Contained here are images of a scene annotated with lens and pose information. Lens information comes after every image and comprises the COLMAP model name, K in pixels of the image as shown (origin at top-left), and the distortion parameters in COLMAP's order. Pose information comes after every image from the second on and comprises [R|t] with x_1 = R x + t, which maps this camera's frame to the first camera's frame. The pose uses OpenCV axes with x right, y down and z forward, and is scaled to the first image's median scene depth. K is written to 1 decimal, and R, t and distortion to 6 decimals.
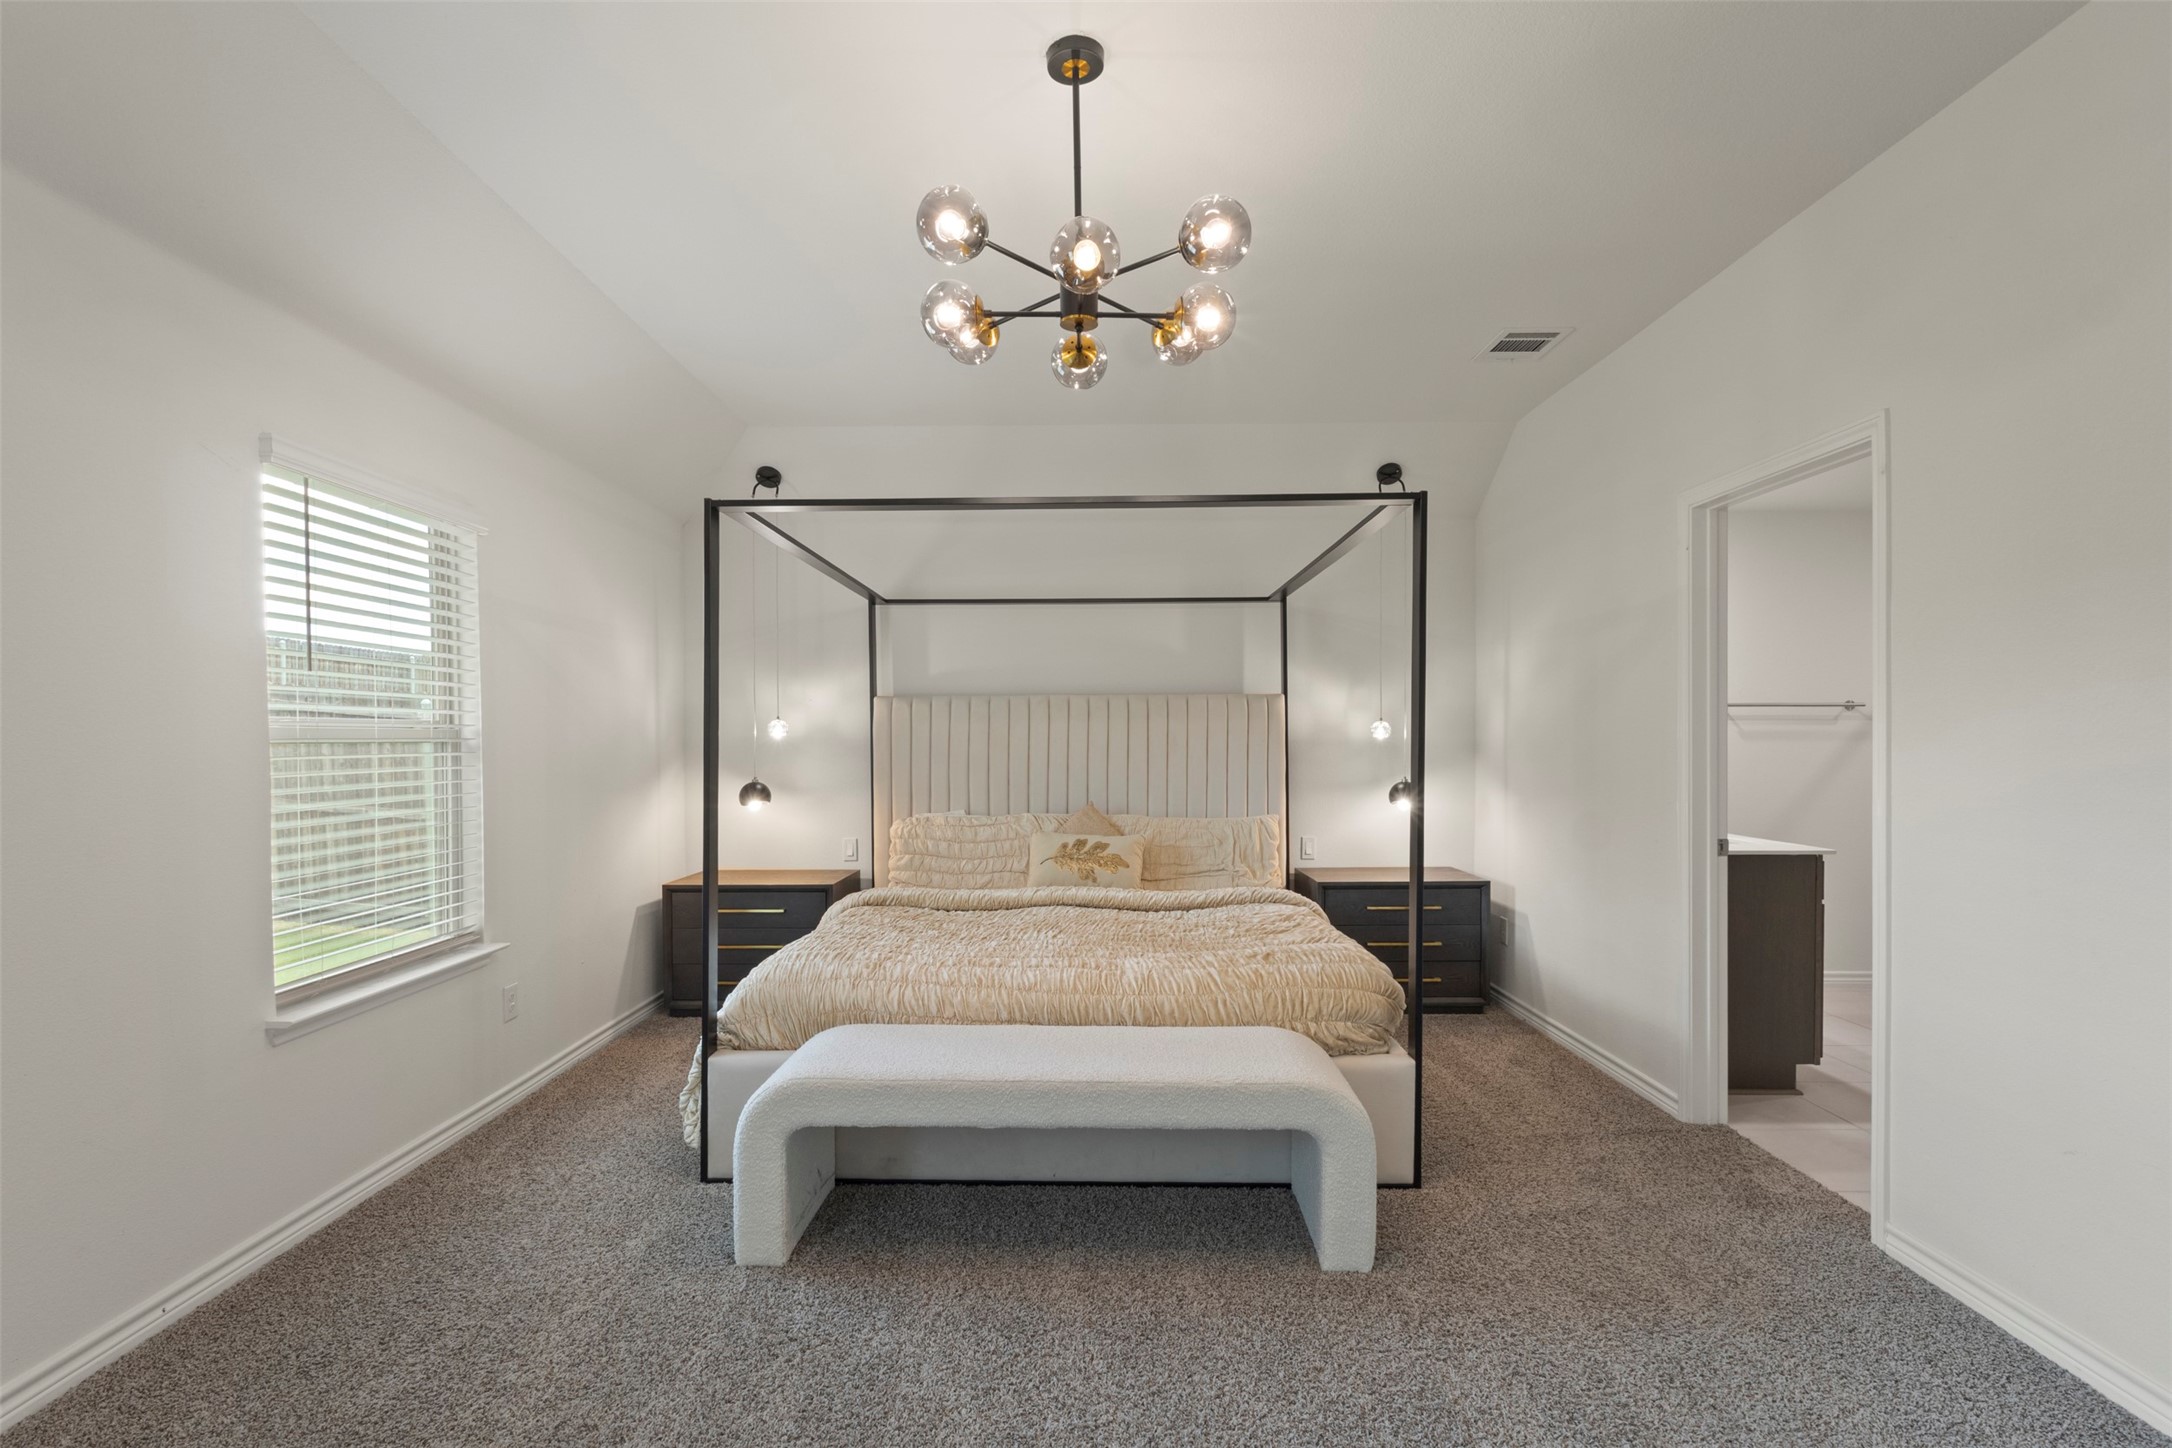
lens RADIAL K [[1015.7, 0, 1093.5], [0, 1015.7, 740.9], [0, 0, 1]] dist [0.002890, 0.000825]
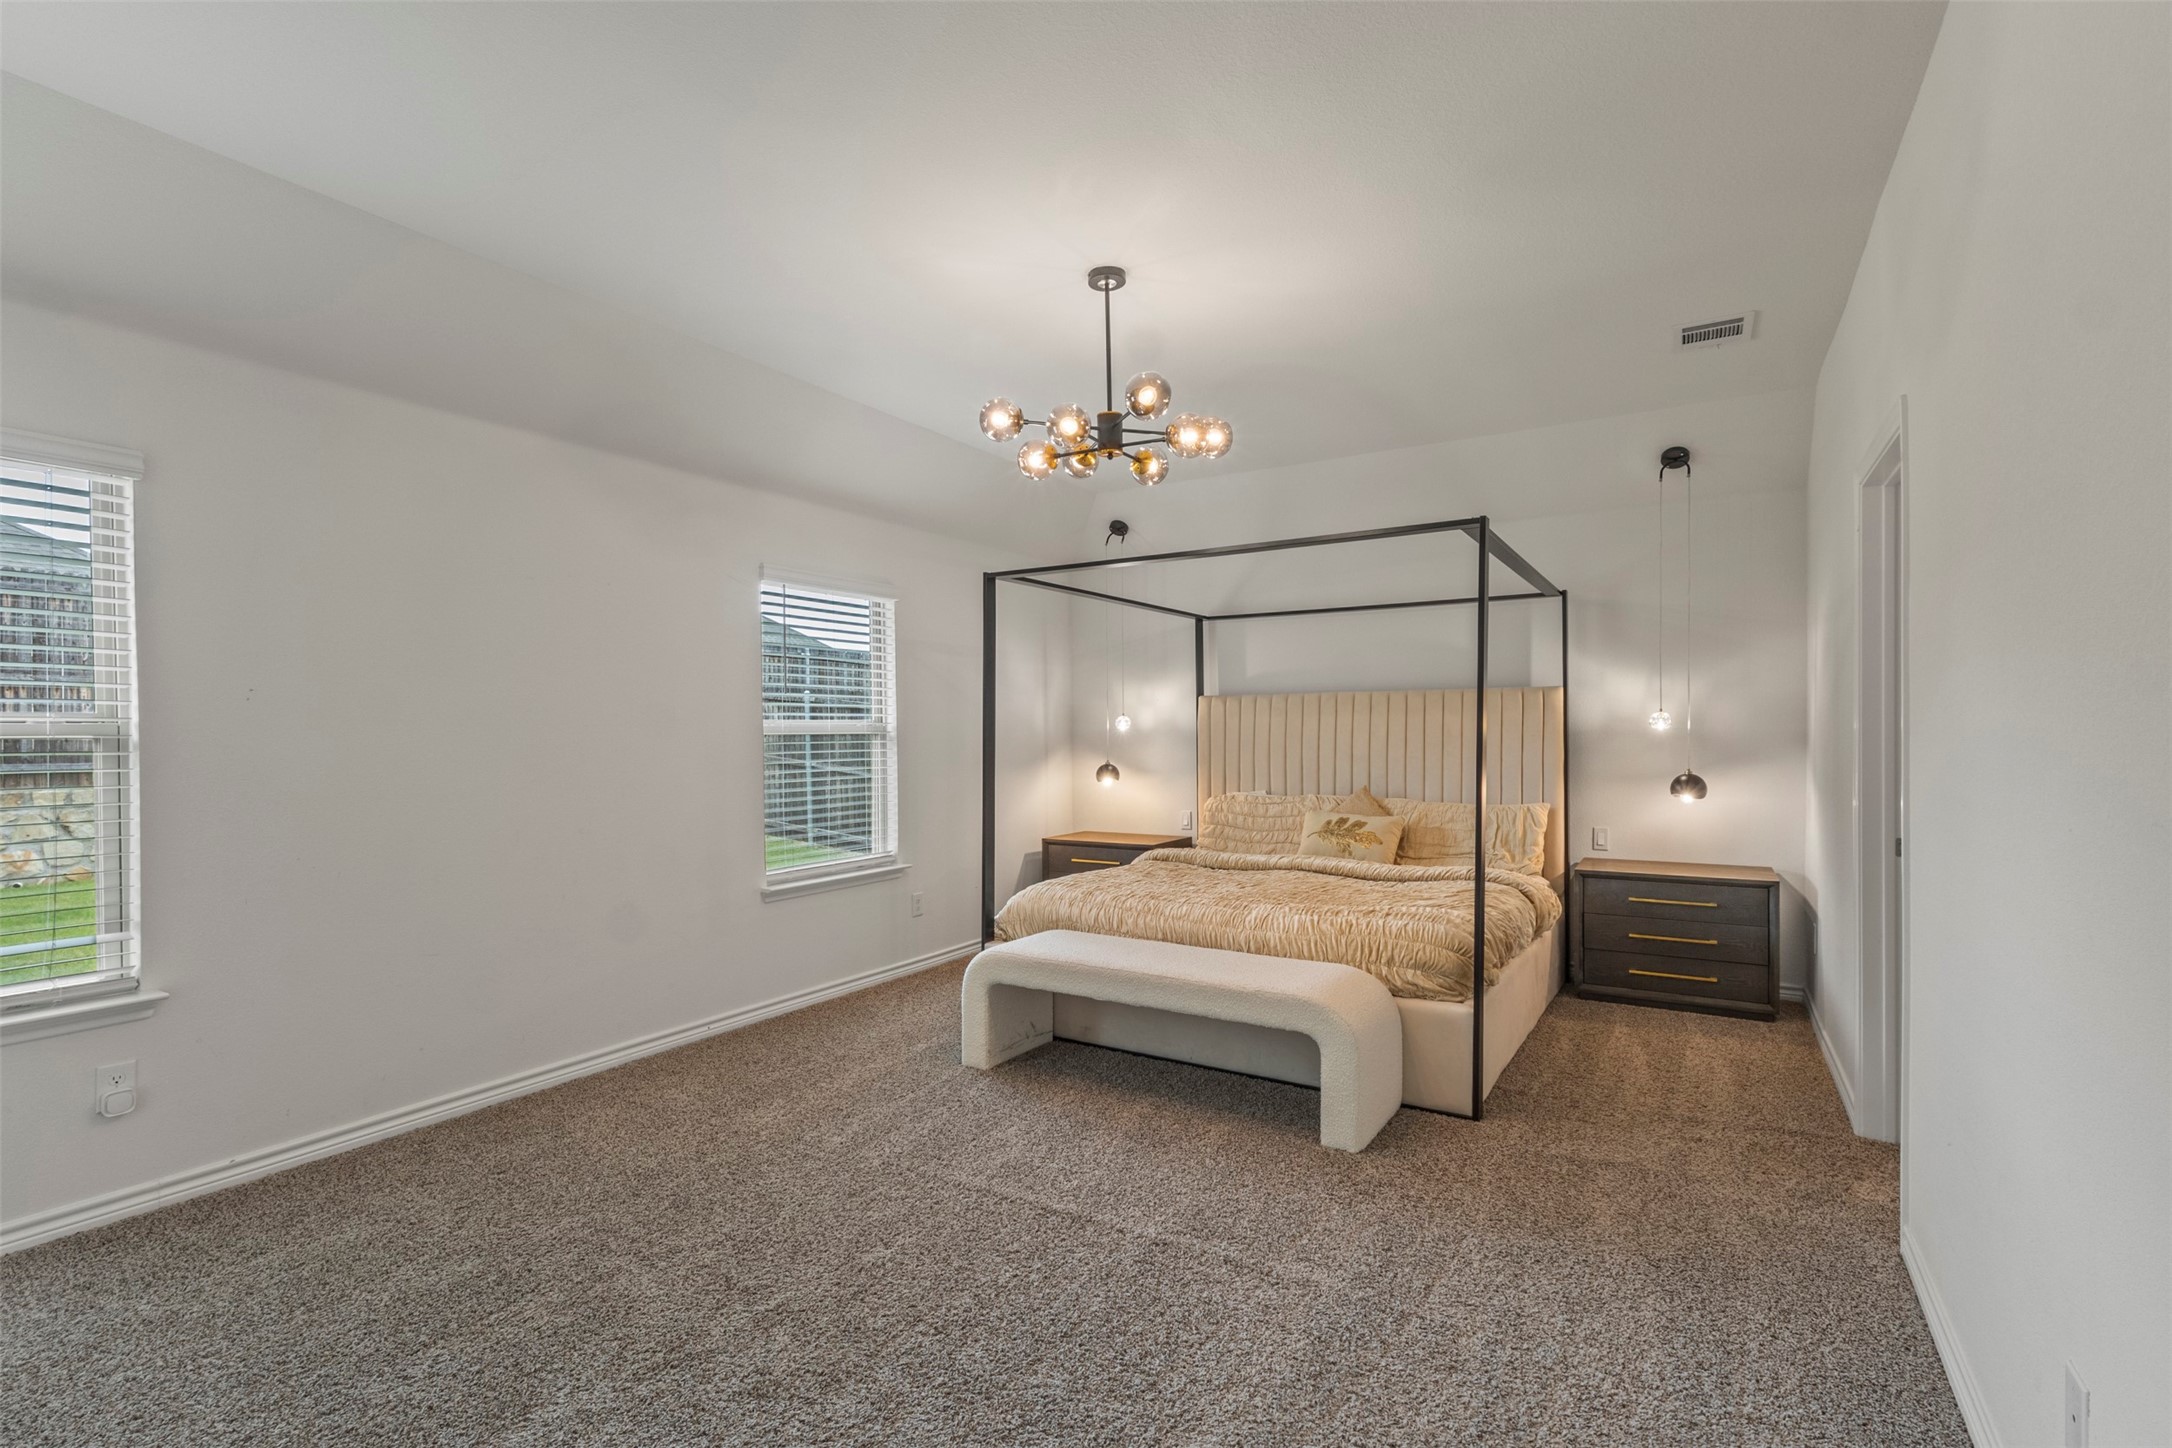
lens RADIAL K [[1015.7, 0, 1089.2], [0, 1015.7, 727.4], [0, 0, 1]] dist [0.002890, 0.000825]
pose [[0.856216, -0.003288, -0.516607, 0.500963], [0.001913, 0.999993, -0.003194, -0.003409], [0.516614, 0.001747, 0.856217, -0.199046]]
